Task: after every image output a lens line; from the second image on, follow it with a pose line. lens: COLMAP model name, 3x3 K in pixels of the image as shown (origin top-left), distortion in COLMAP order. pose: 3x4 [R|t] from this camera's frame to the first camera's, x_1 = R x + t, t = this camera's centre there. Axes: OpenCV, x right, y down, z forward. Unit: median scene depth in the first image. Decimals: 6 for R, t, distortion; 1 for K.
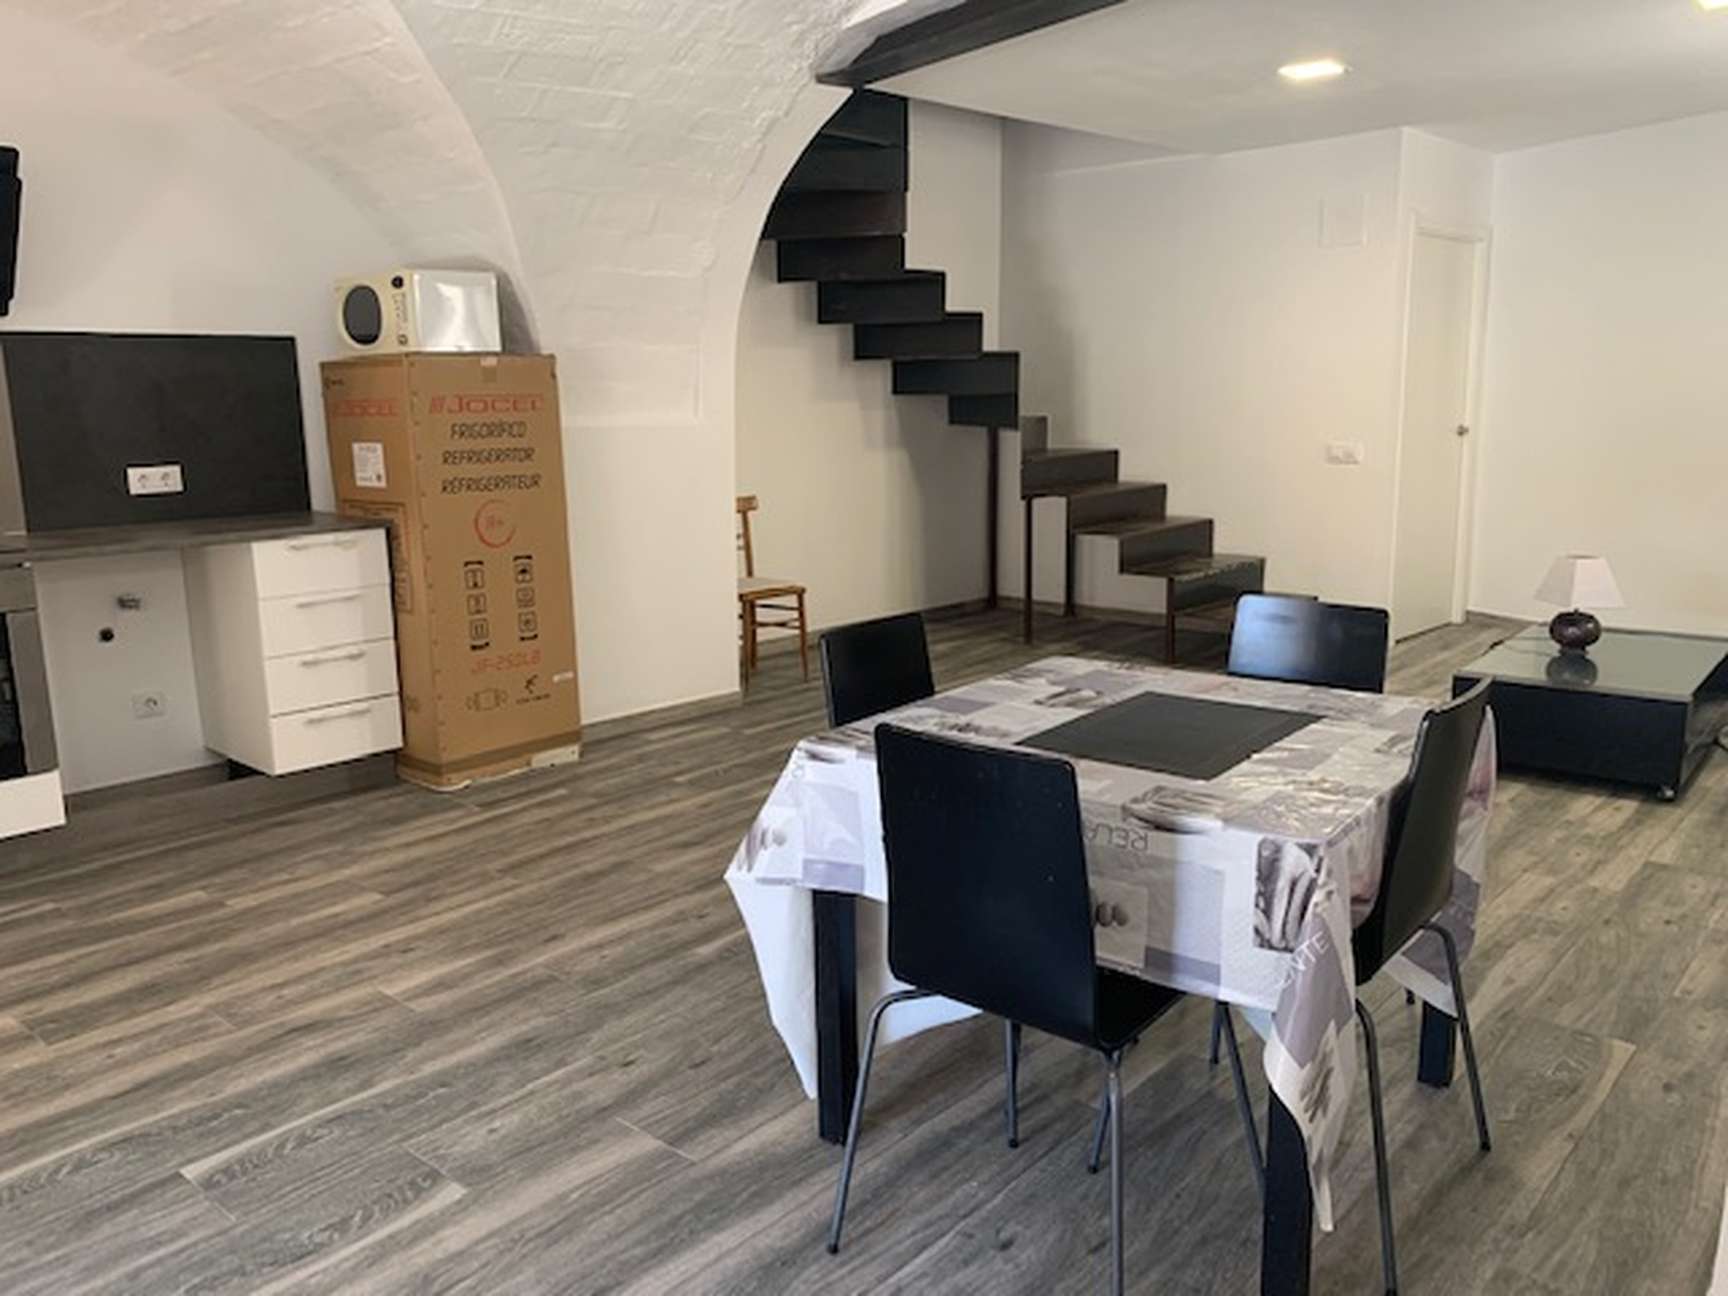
lens RADIAL K [[1323.0, 0, 867.0], [0, 1323.0, 635.1], [0, 0, 1]] dist [0.009912, -0.009393]
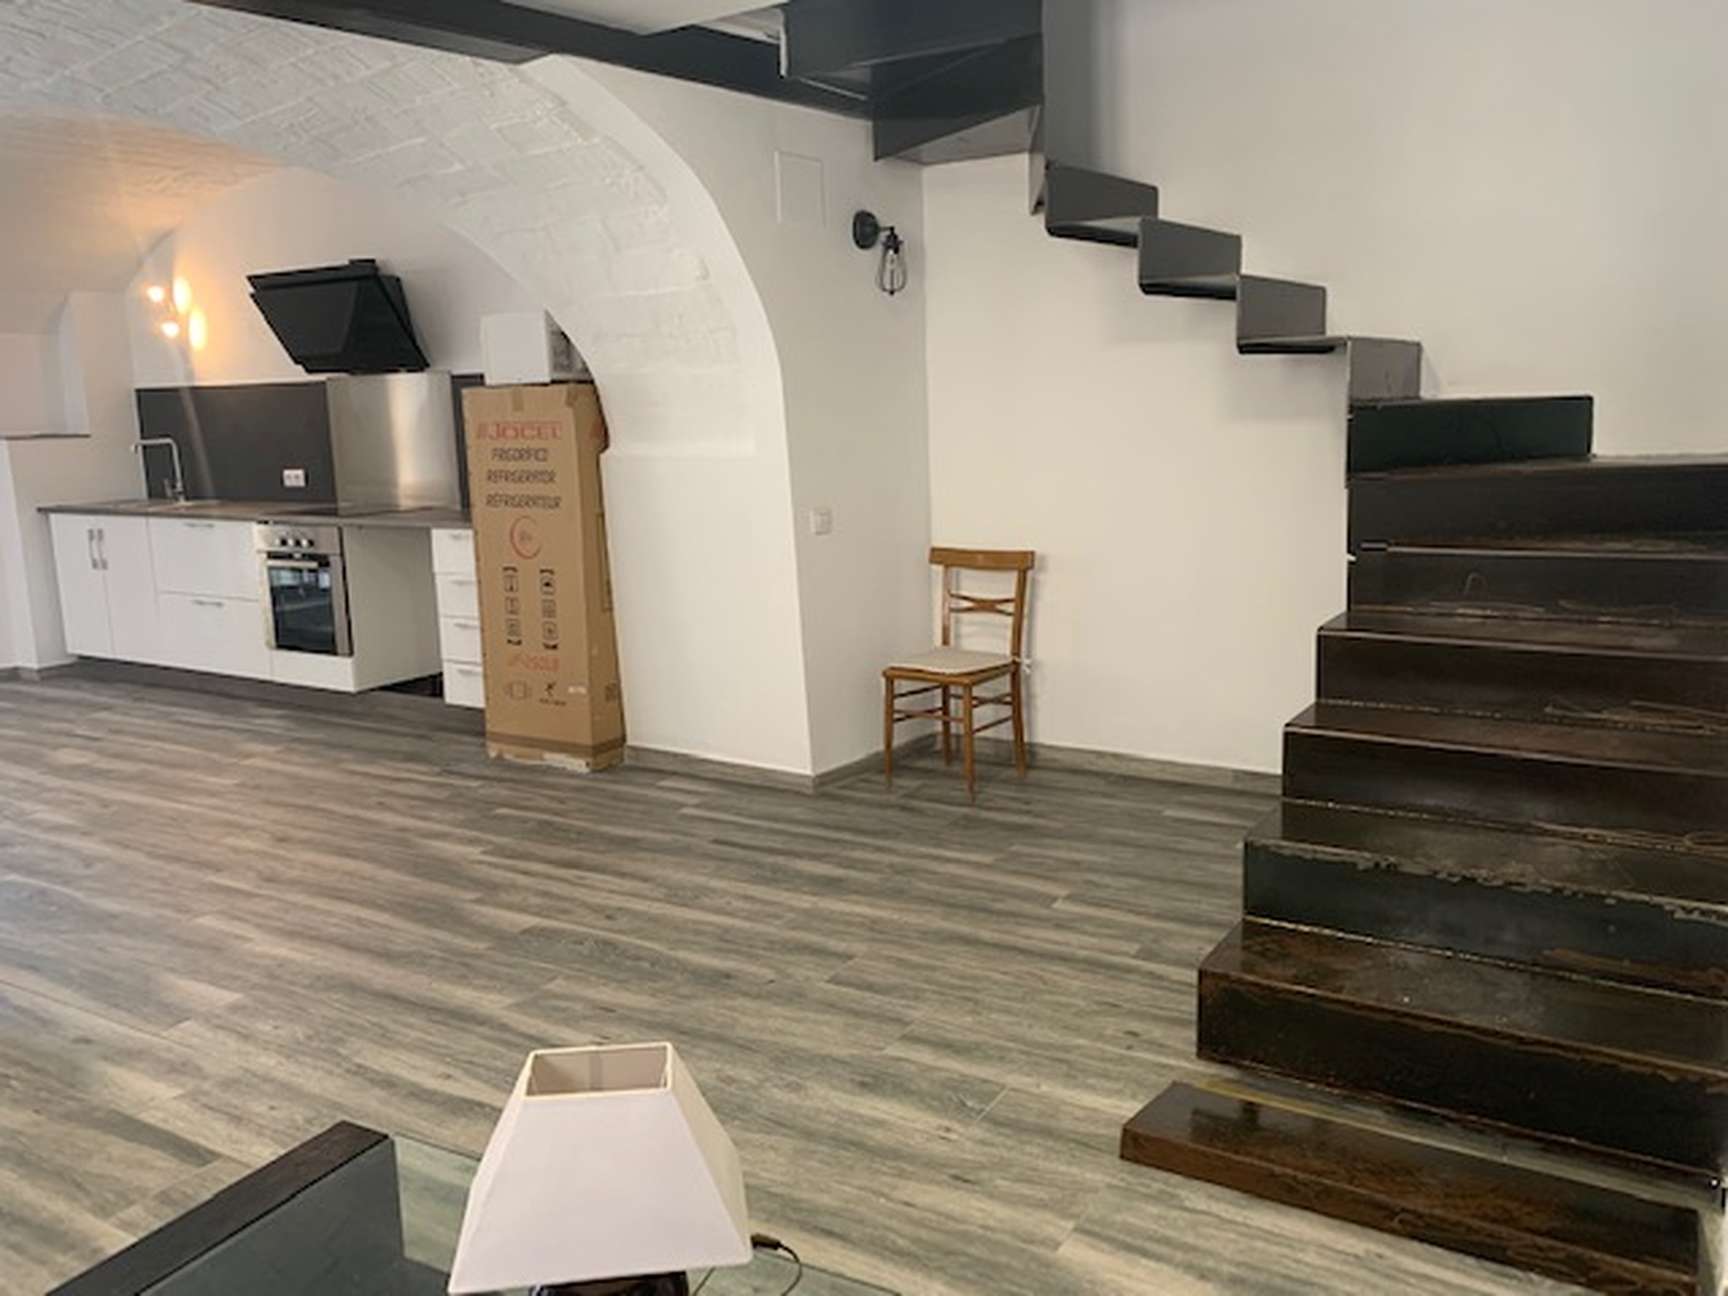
lens RADIAL K [[1314.3, 0, 868.4], [0, 1314.3, 630.6], [0, 0, 1]] dist [0.011486, 0.004312]
pose [[0.195323, 0.178066, -0.964438, 0.909932], [-0.157192, 0.976350, 0.148429, -0.230977], [0.968060, 0.122611, 0.218694, 1.113186]]
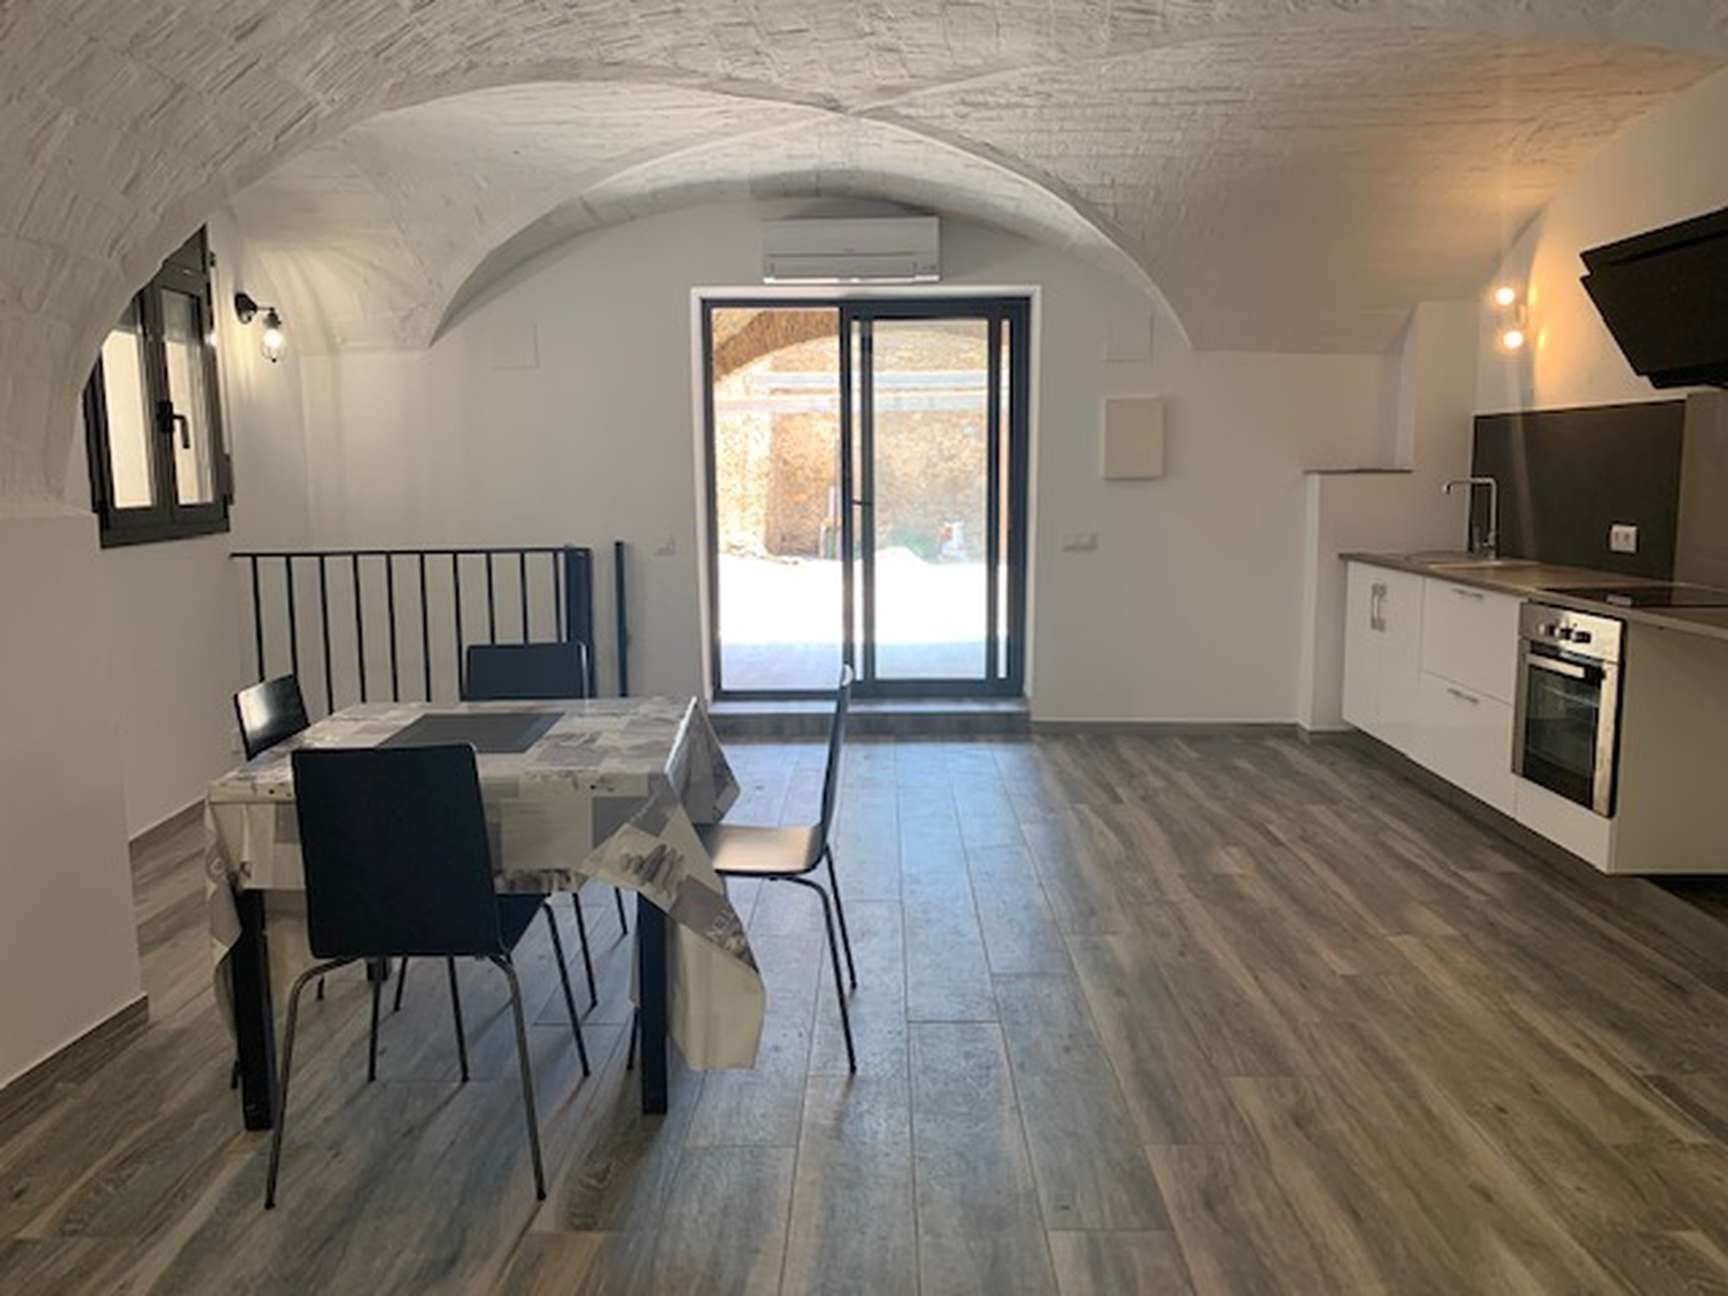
lens RADIAL K [[1323.0, 0, 867.0], [0, 1323.0, 635.1], [0, 0, 1]] dist [0.009912, -0.009393]
pose [[-0.756514, 0.109080, -0.644816, 0.424861], [-0.095432, 0.957024, 0.273858, -0.234315], [0.646977, 0.268713, -0.713592, 1.178280]]
